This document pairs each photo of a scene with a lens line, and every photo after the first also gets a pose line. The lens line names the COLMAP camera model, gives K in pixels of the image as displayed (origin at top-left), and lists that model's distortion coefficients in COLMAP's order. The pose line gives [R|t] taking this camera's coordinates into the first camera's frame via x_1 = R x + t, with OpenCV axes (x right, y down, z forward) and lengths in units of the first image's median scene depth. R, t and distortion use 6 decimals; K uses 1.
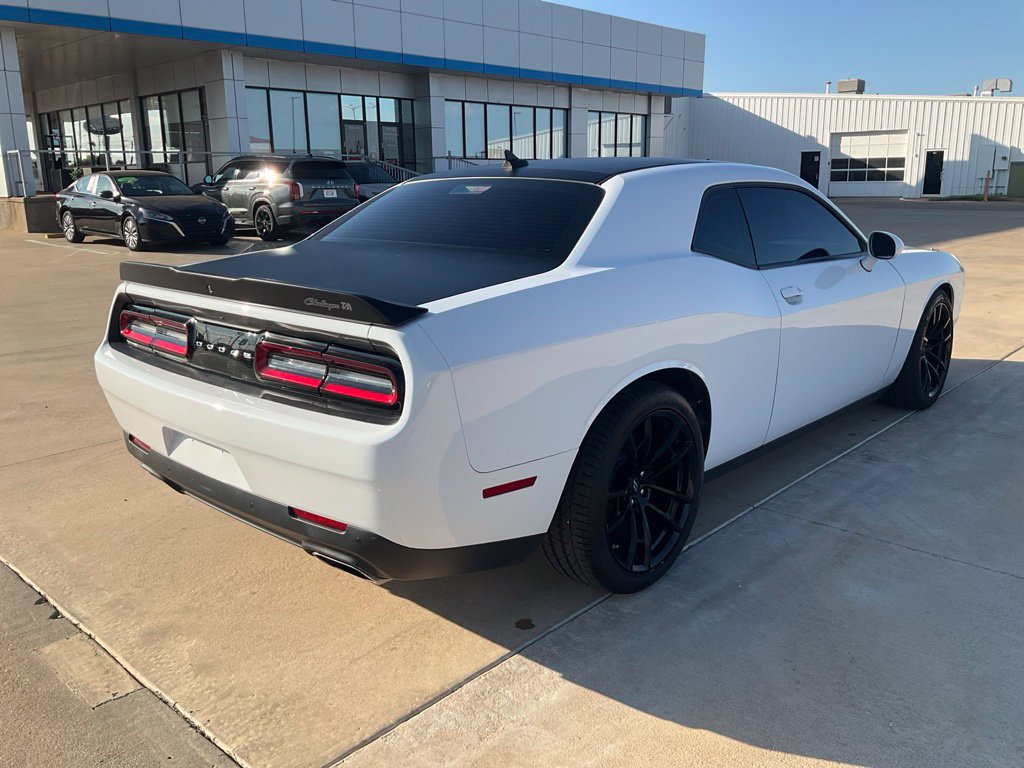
lens RADIAL K [[850.0, 0, 518.2], [0, 850.0, 397.6], [0, 0, 1]] dist [0.041766, -0.082036]
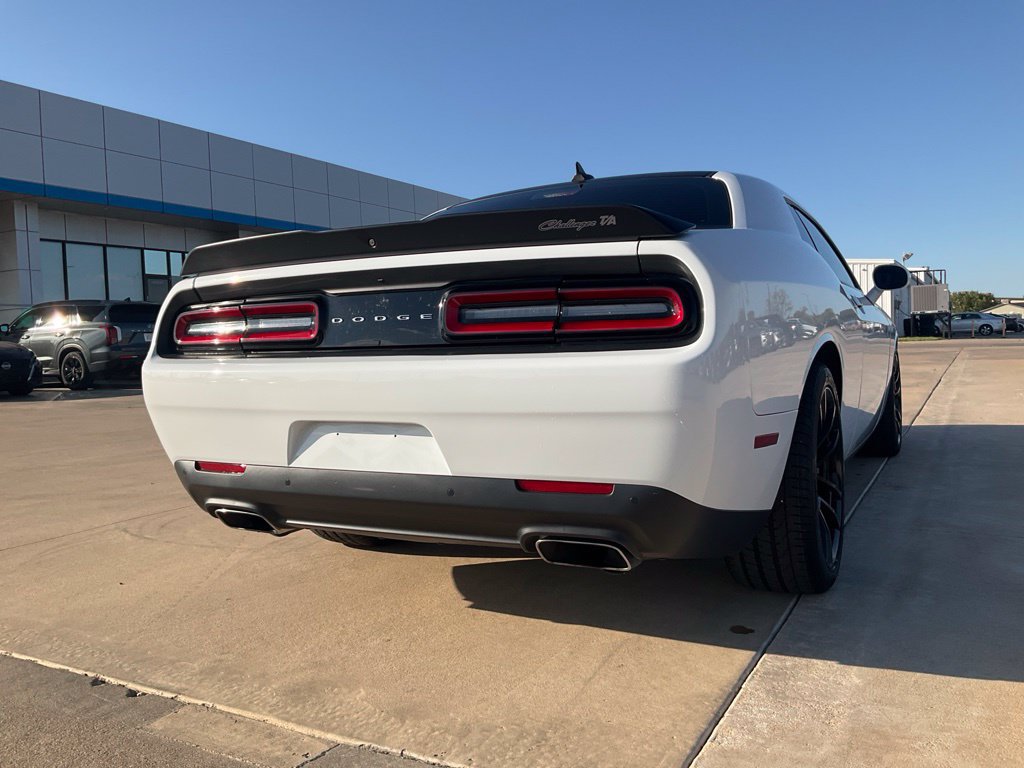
lens RADIAL K [[850.0, 0, 514.7], [0, 850.0, 387.1], [0, 0, 1]] dist [0.041766, -0.082036]
pose [[0.970090, -0.035544, 0.240129, -0.319135], [0.083048, 0.978125, -0.190722, 0.135183], [-0.228097, 0.204960, 0.951821, 0.147389]]
